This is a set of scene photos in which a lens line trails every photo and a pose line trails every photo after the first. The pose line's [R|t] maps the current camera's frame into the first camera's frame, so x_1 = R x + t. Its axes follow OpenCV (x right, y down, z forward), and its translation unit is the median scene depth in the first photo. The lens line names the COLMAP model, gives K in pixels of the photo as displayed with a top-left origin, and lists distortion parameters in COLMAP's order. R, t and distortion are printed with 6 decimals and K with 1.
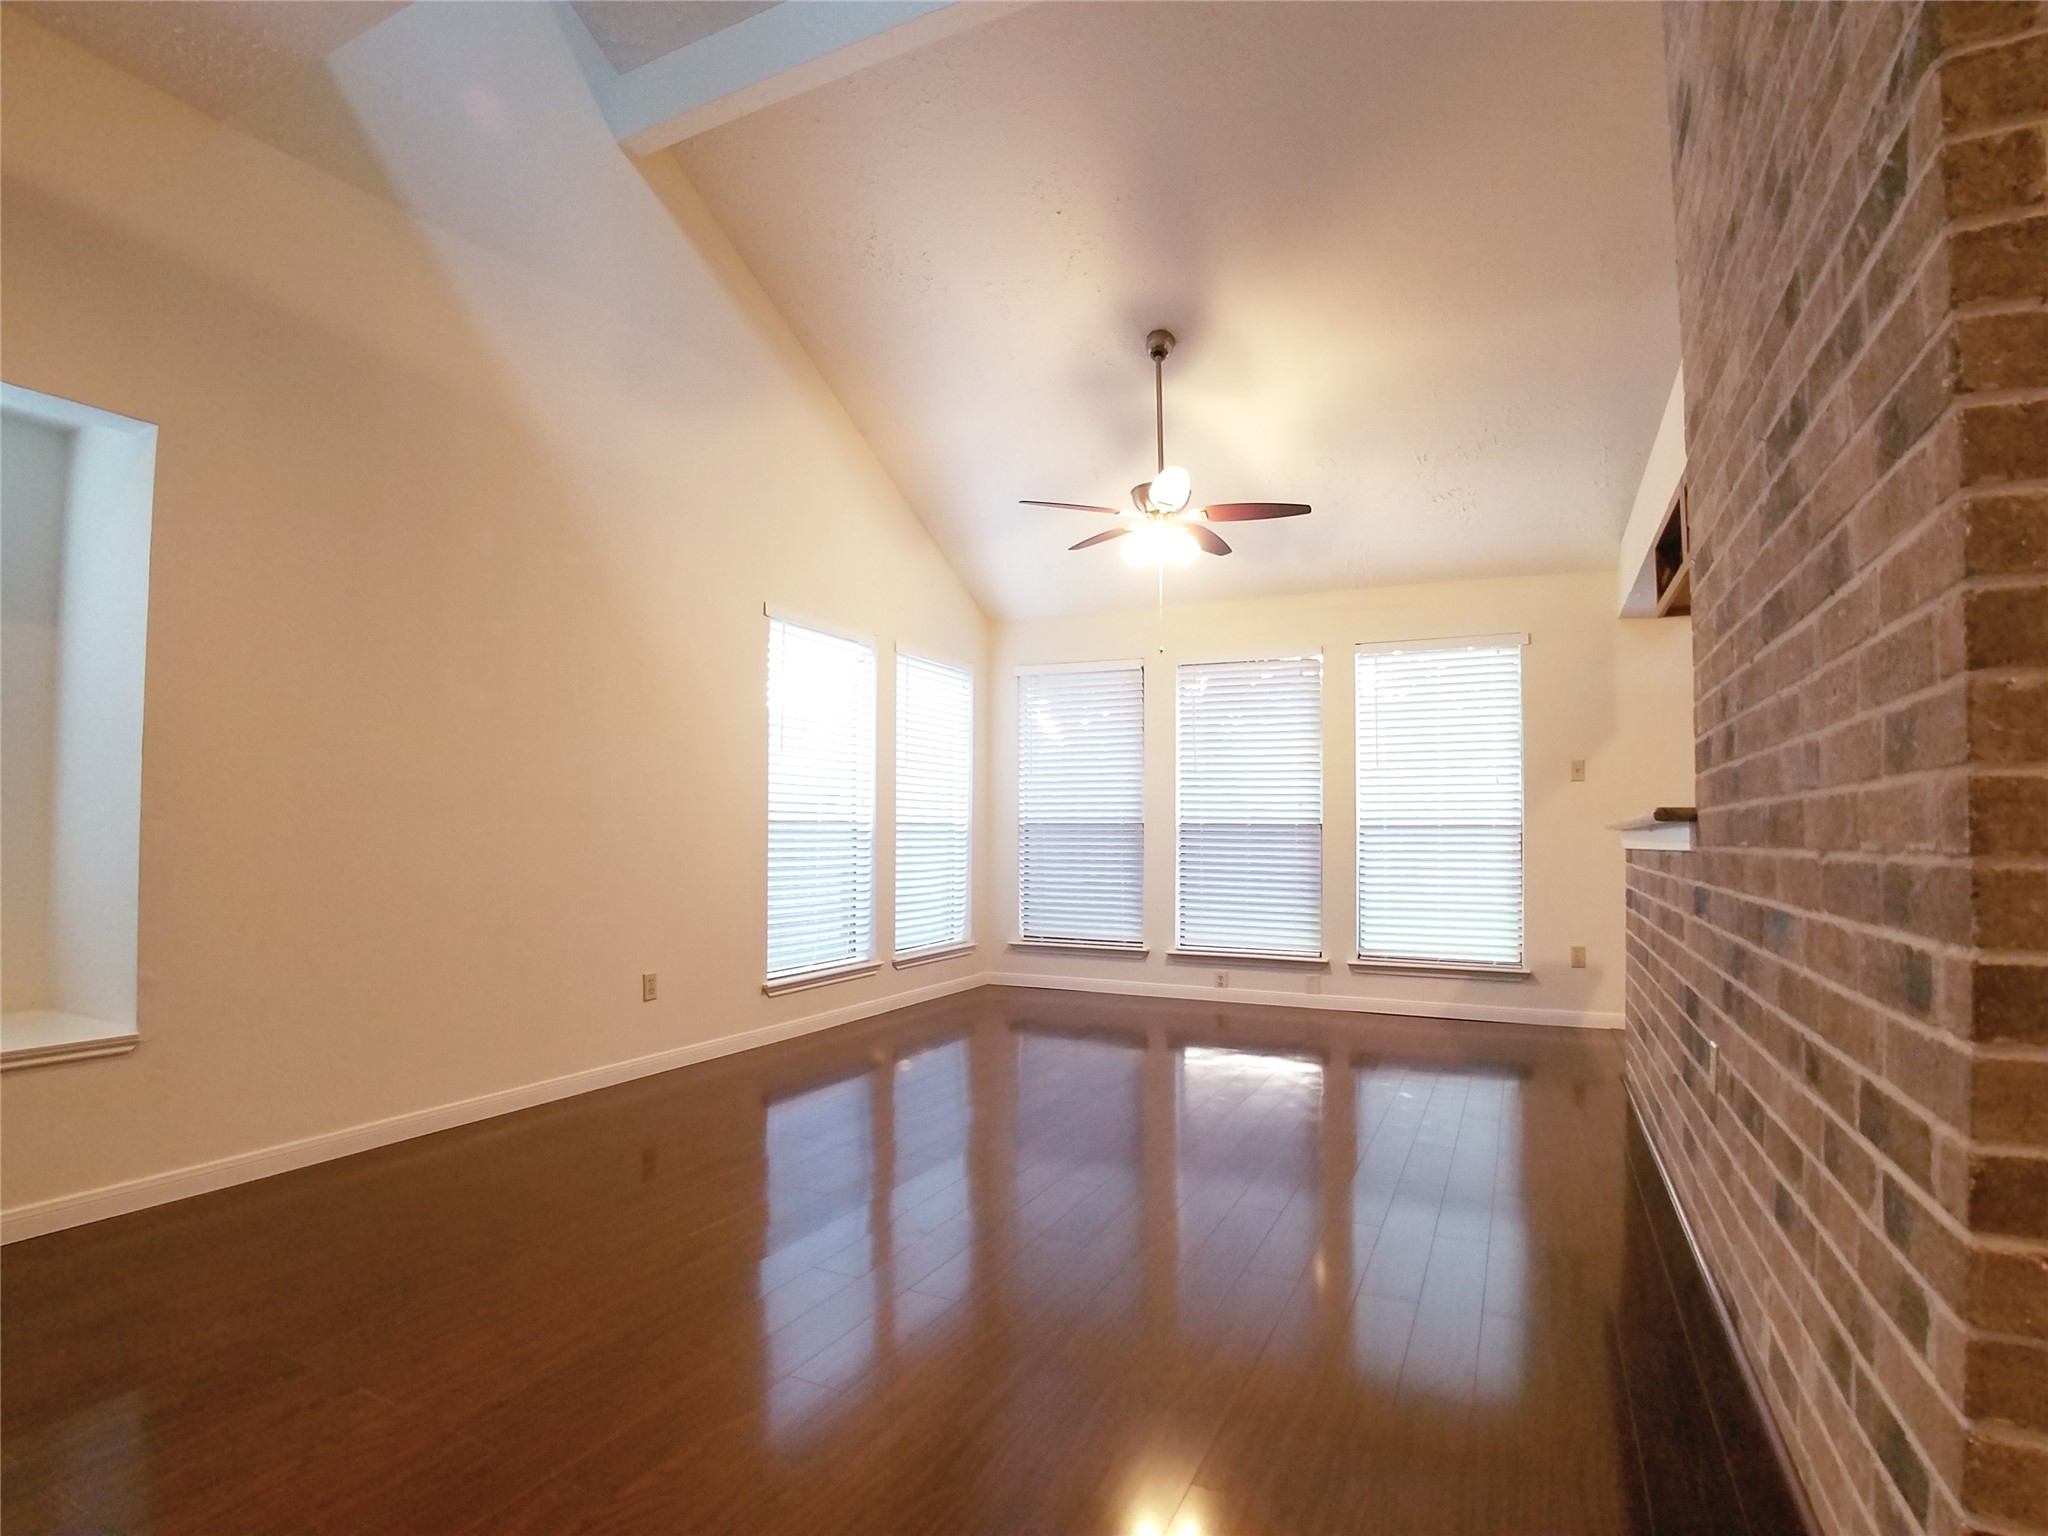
lens RADIAL K [[1044.0, 0, 1031.6], [0, 1044.0, 805.1], [0, 0, 1]] dist [-0.073948, 0.016177]
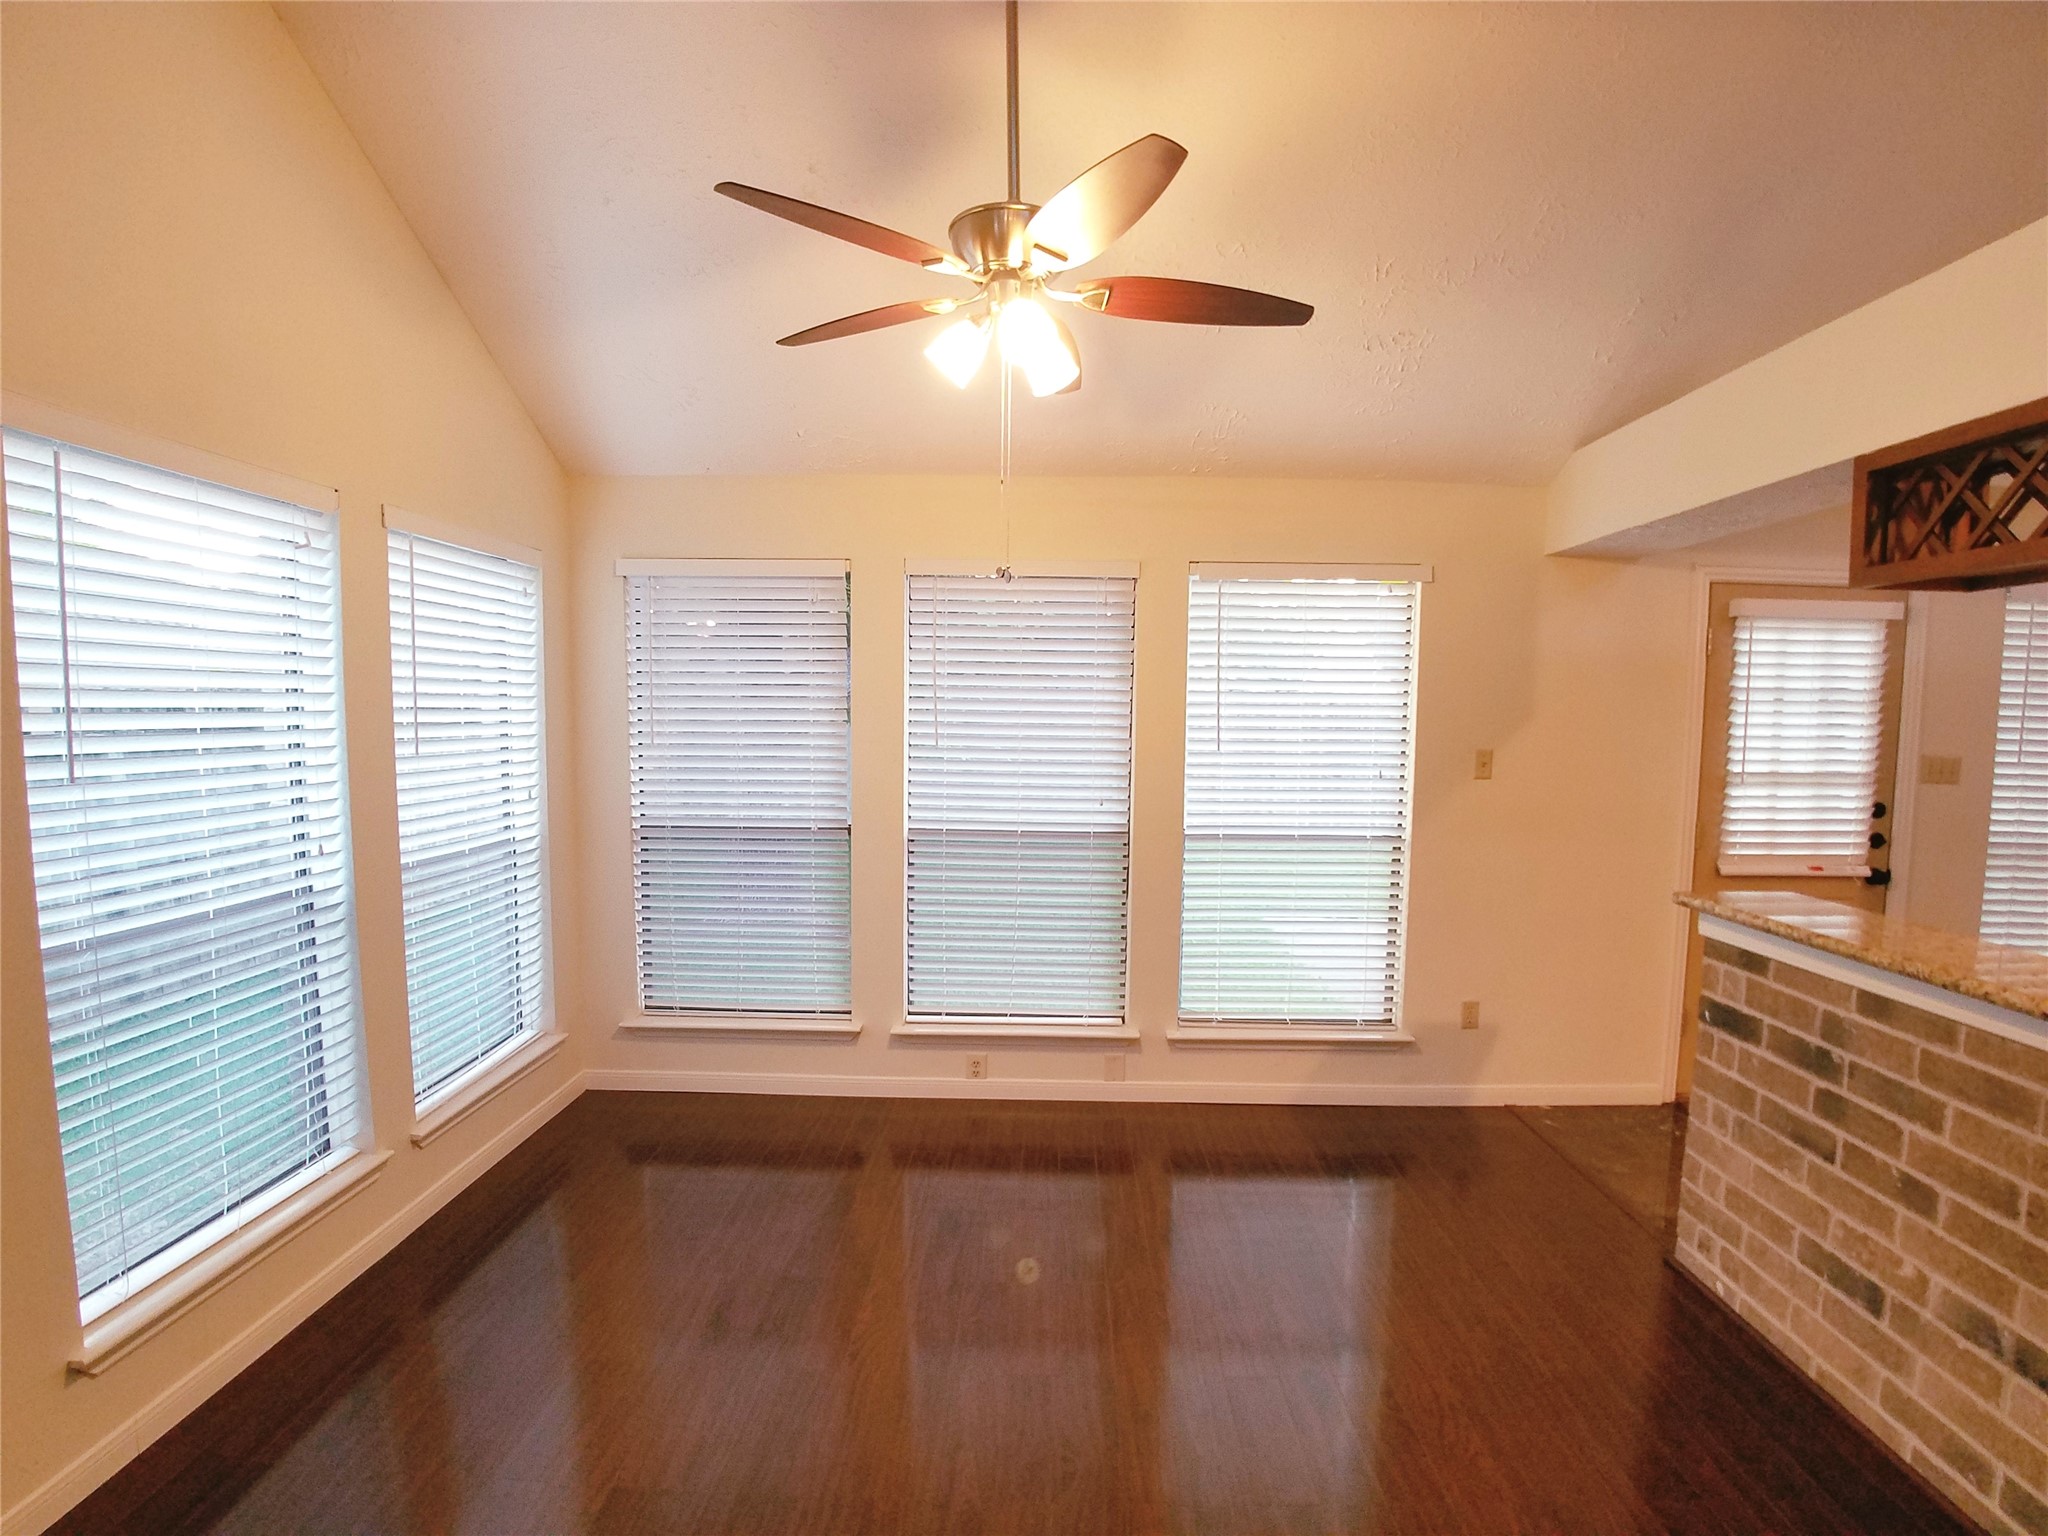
lens RADIAL K [[1044.0, 0, 1031.6], [0, 1044.0, 805.1], [0, 0, 1]] dist [-0.073948, 0.016177]
pose [[0.909112, -0.033777, 0.415180, -0.055244], [-0.016811, 0.992920, 0.117588, -0.077155], [-0.416212, -0.113880, 0.902108, 0.426721]]
